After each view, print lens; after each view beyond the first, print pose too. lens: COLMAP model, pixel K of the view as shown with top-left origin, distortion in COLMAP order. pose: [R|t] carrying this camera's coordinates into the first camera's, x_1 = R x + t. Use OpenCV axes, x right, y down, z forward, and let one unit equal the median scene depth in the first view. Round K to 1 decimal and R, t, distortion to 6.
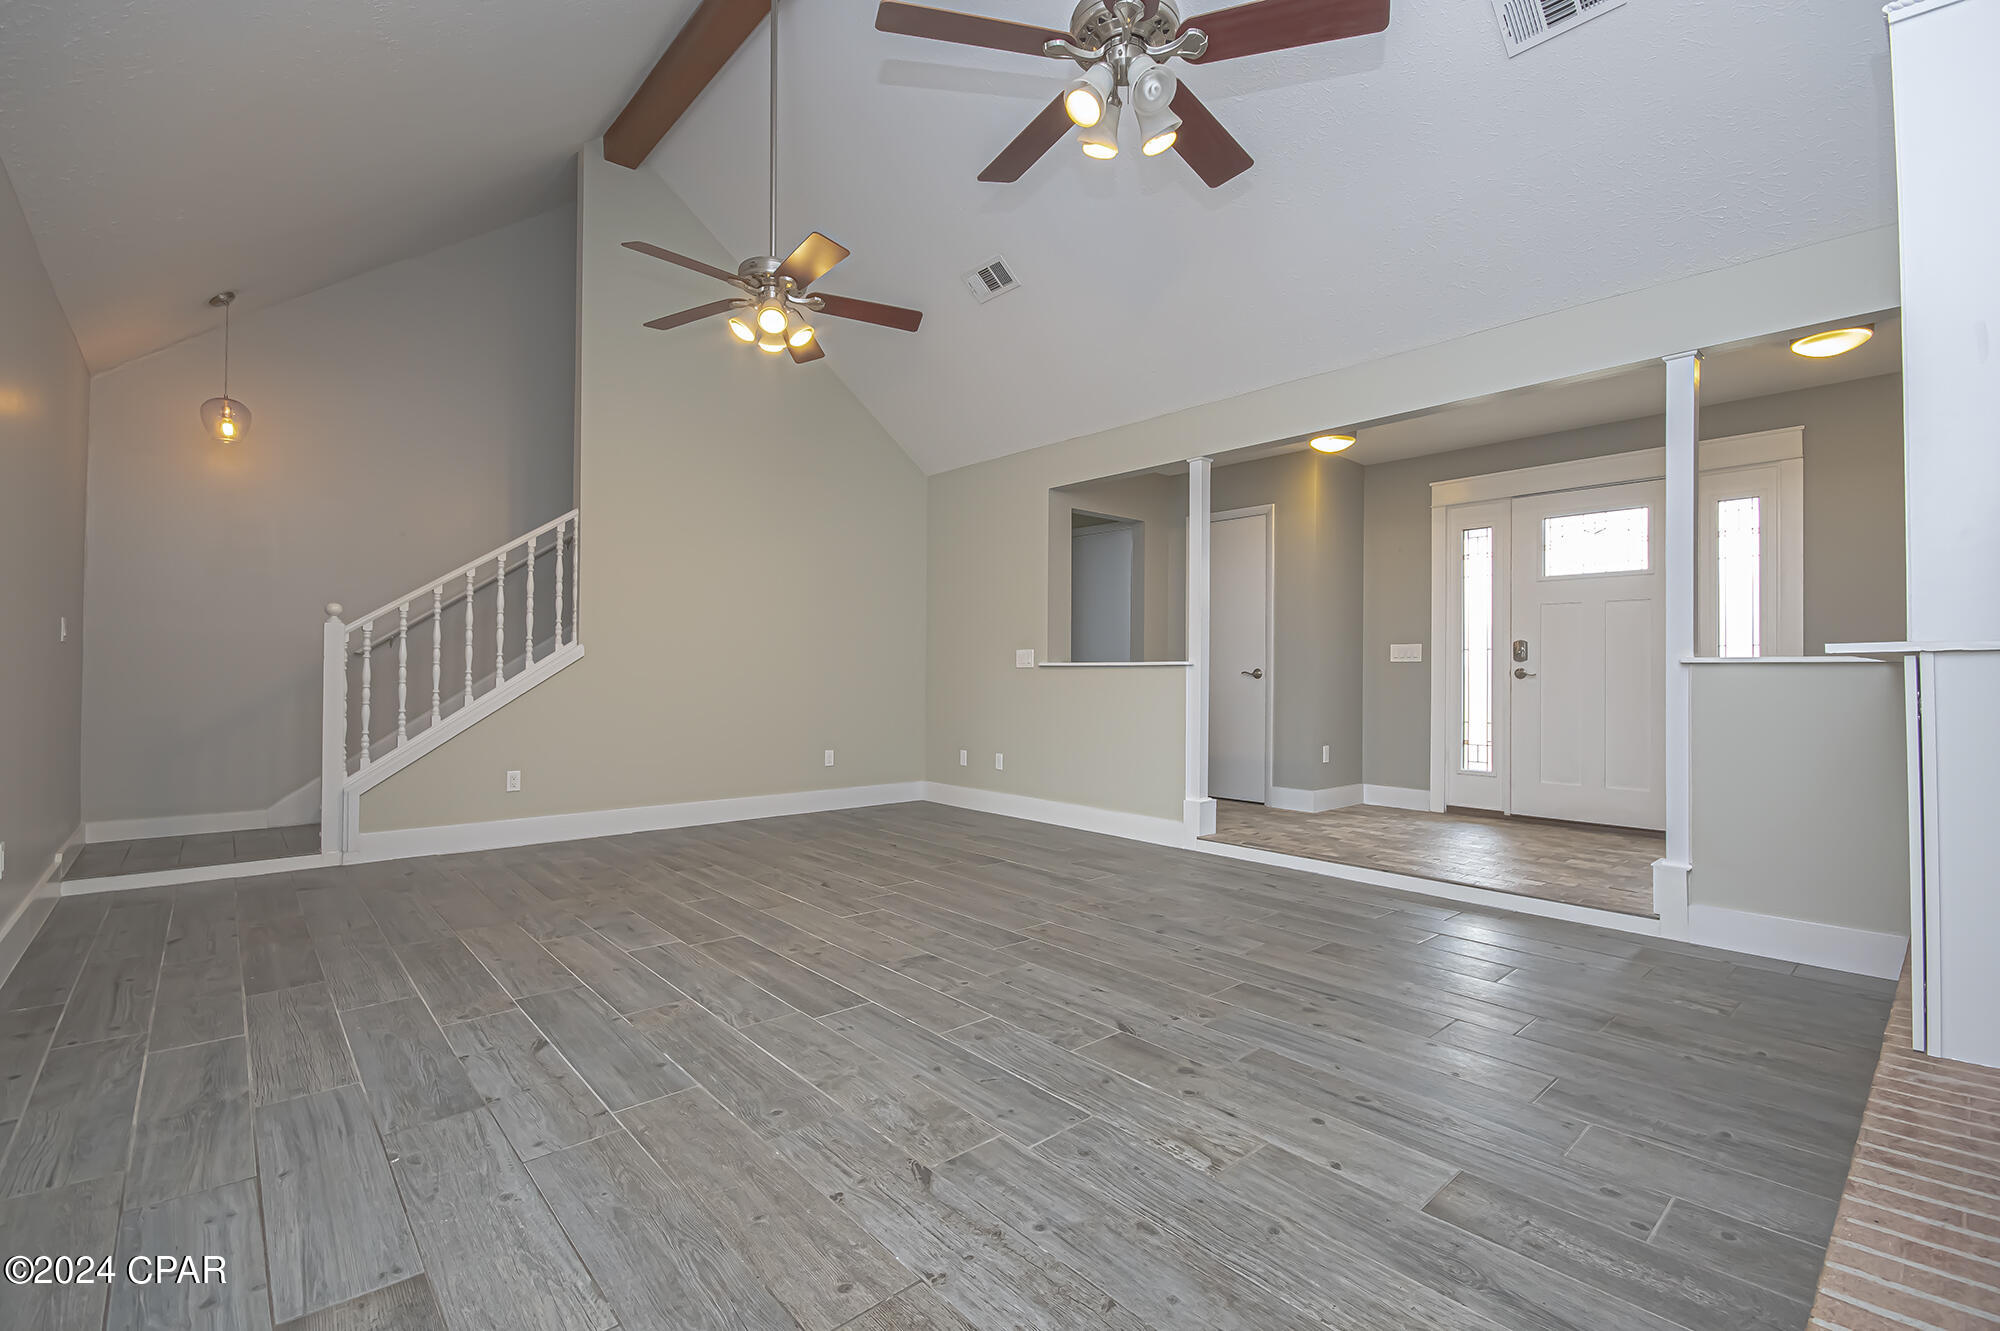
lens RADIAL K [[875.5, 0, 1016.2], [0, 875.5, 664.1], [0, 0, 1]] dist [0.002030, -0.013190]
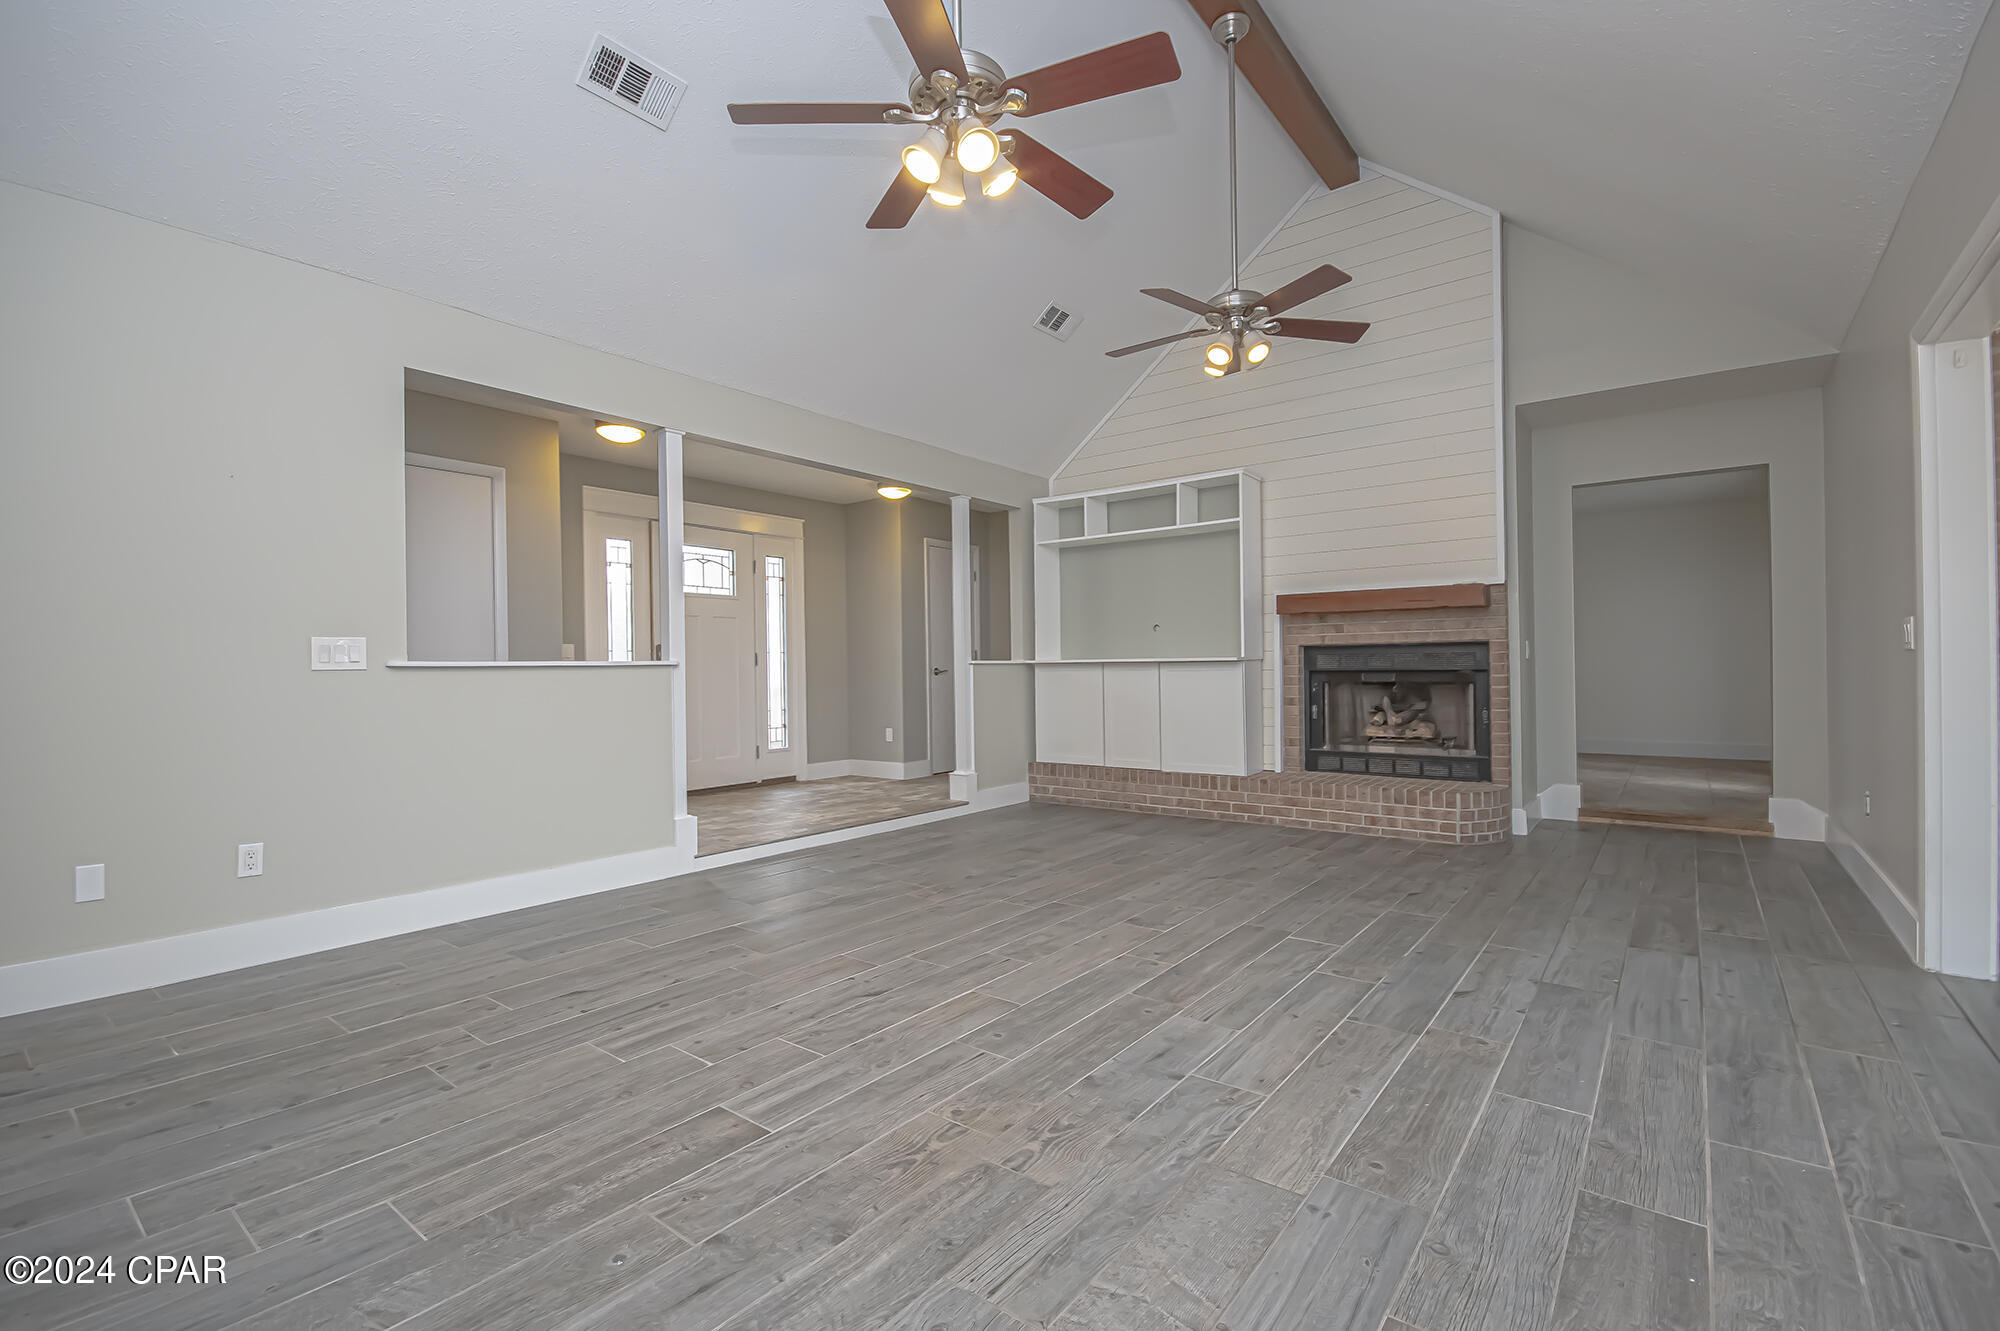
lens RADIAL K [[875.5, 0, 1016.2], [0, 875.5, 664.1], [0, 0, 1]] dist [0.002030, -0.013190]
pose [[-0.175844, 0.000729, 0.984418, -1.214466], [0.003143, 0.999995, -0.000179, 0.001266], [-0.984413, 0.003062, -0.175845, 1.371424]]
